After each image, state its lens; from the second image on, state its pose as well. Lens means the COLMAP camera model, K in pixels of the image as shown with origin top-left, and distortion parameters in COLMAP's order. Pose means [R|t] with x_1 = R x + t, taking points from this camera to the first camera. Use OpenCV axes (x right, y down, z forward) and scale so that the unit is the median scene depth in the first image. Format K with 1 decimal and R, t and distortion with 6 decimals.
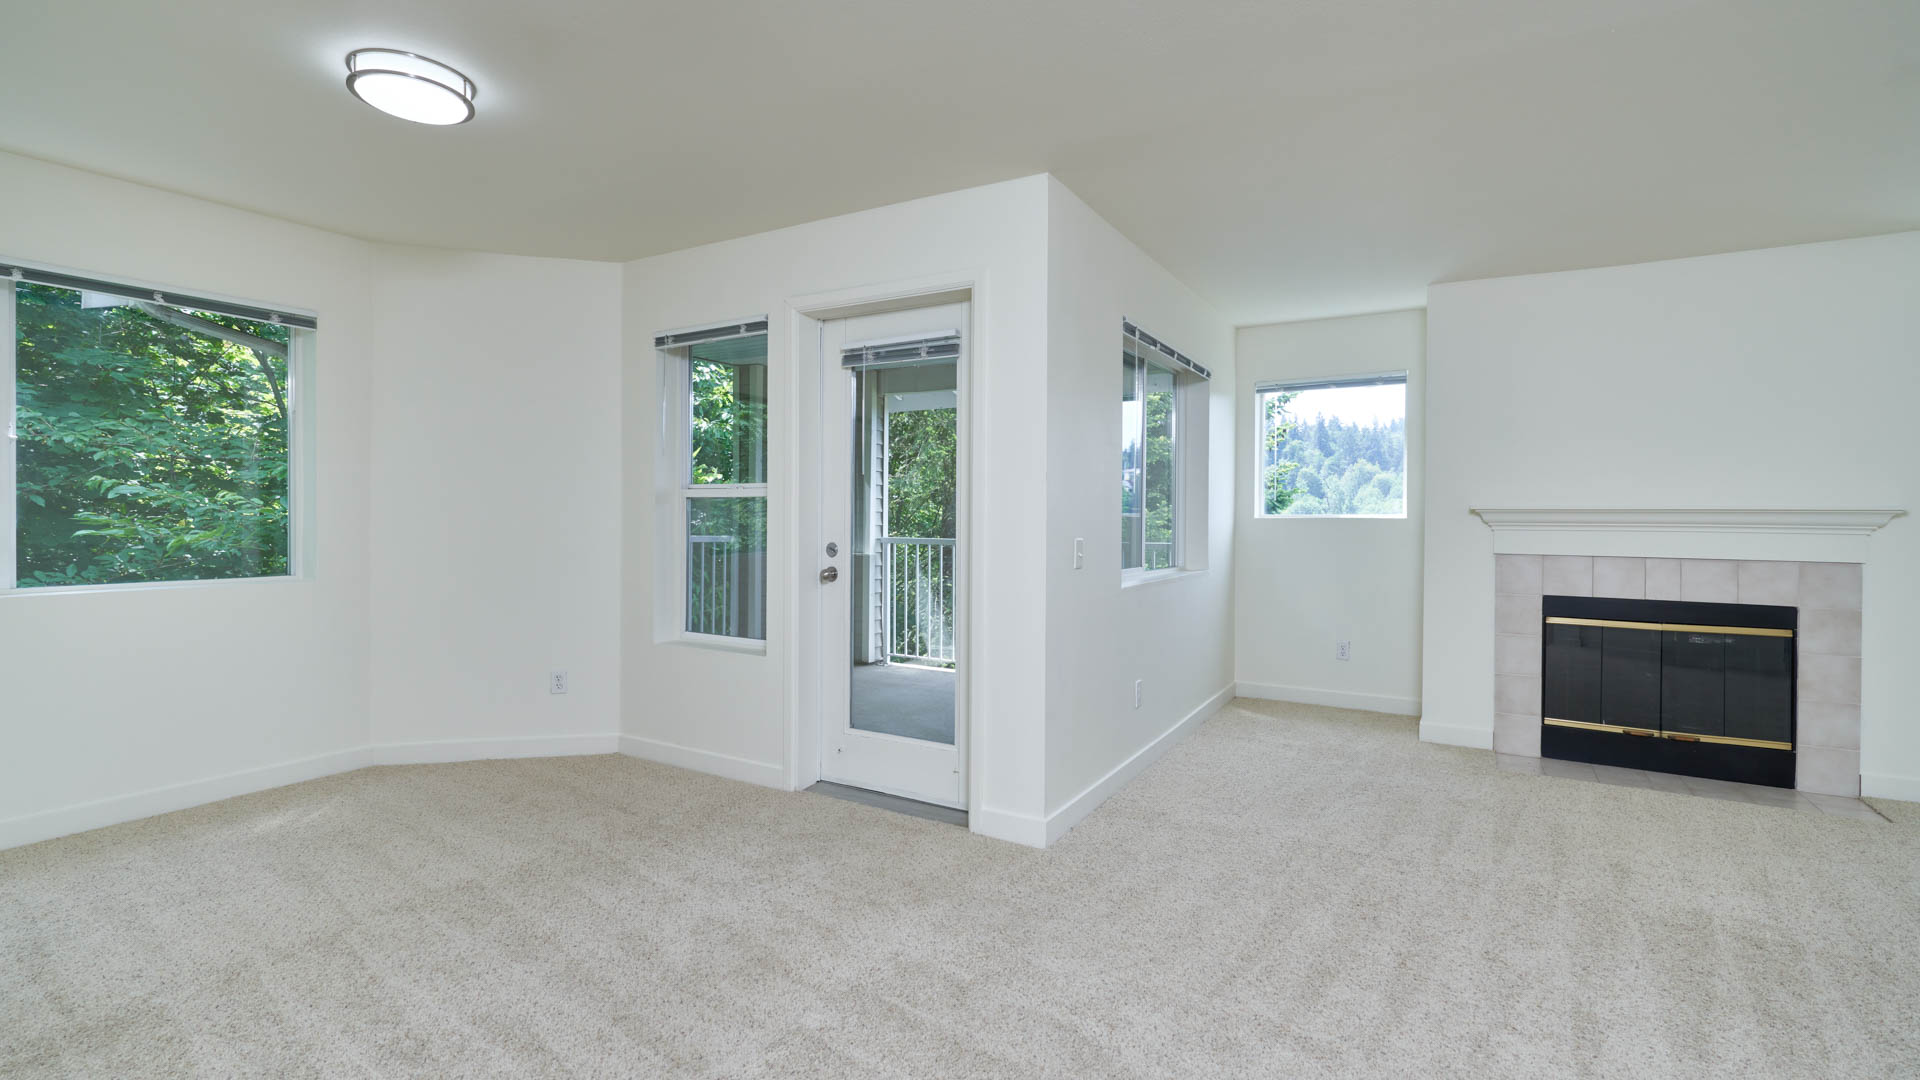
lens RADIAL K [[877.2, 0, 960.1], [0, 877.2, 531.4], [0, 0, 1]] dist [0.000545, -0.000097]
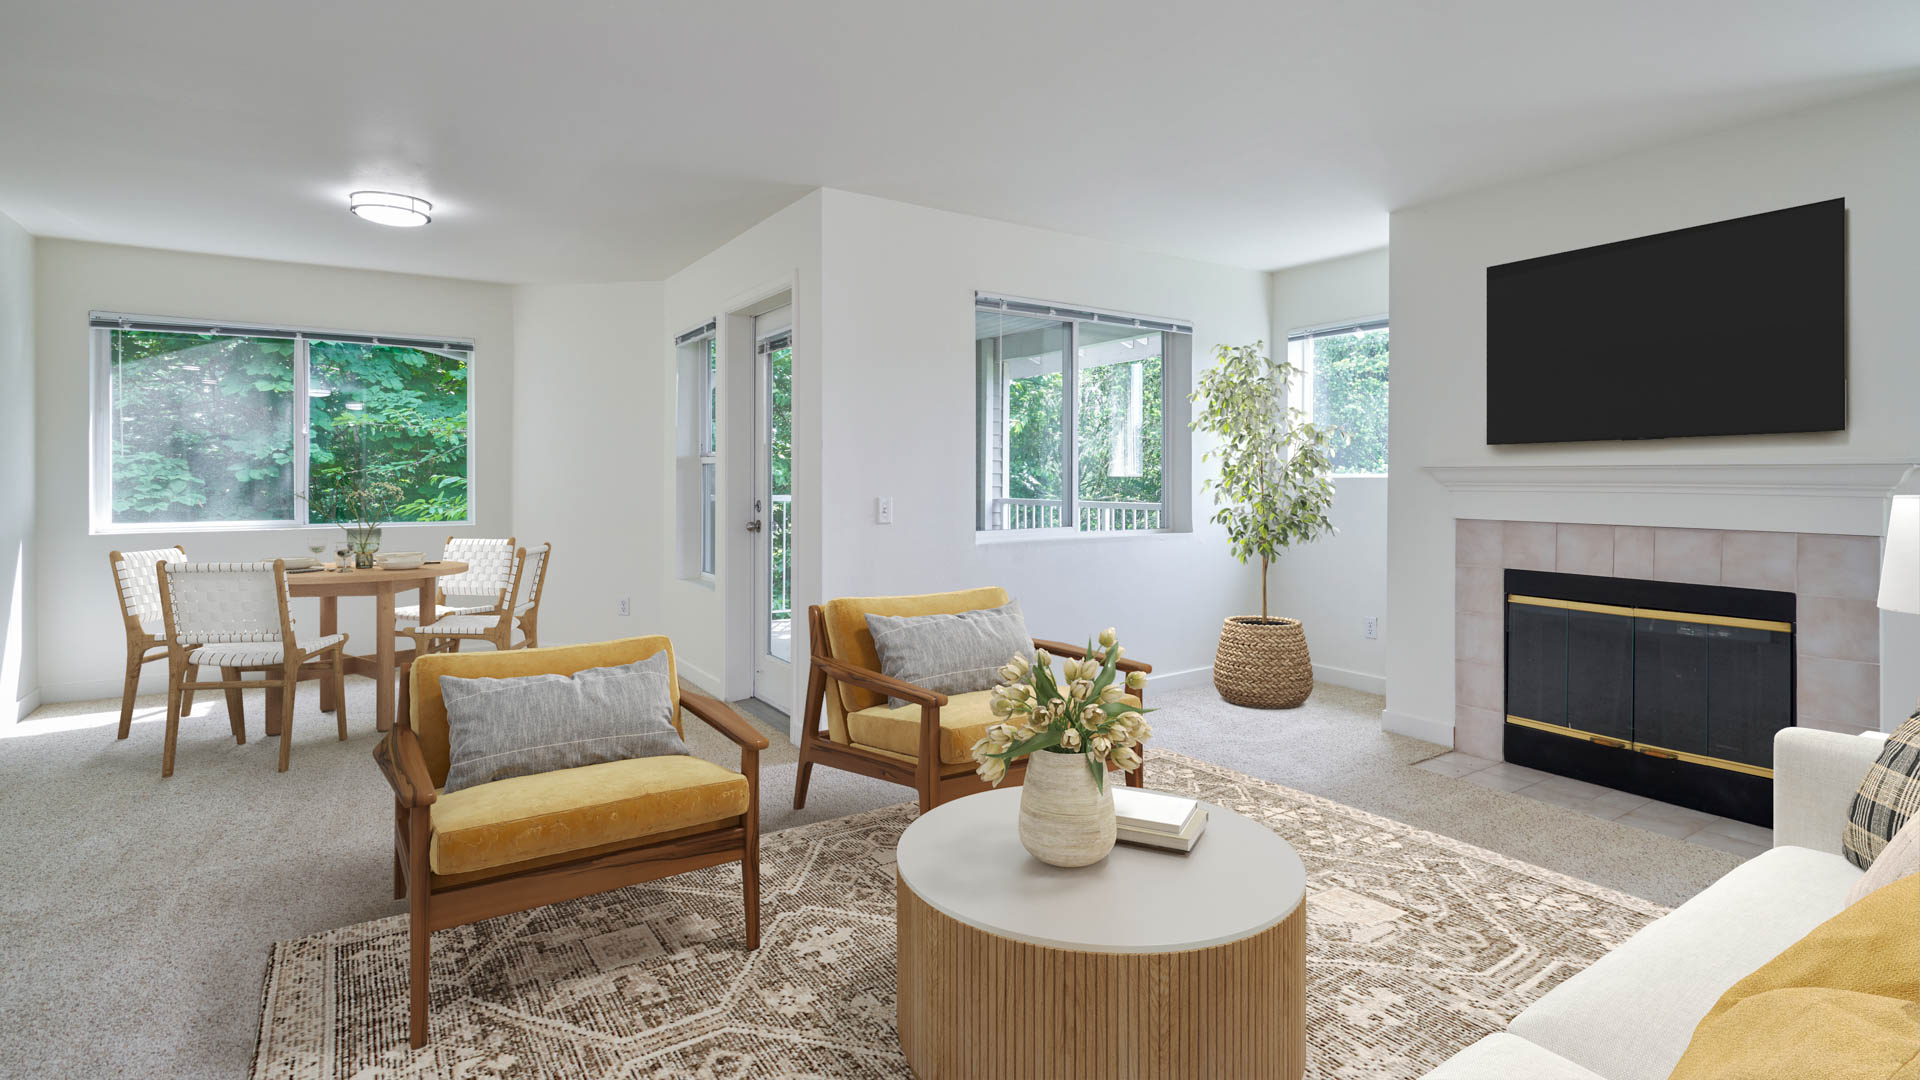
lens RADIAL K [[877.2, 0, 871.1], [0, 877.2, 482.3], [0, 0, 1]] dist [0.000545, -0.000097]
pose [[0.902254, -0.002012, -0.431199, 0.508421], [-0.003951, 0.999909, -0.012933, 0.003186], [0.431186, 0.013372, 0.902164, -0.025467]]
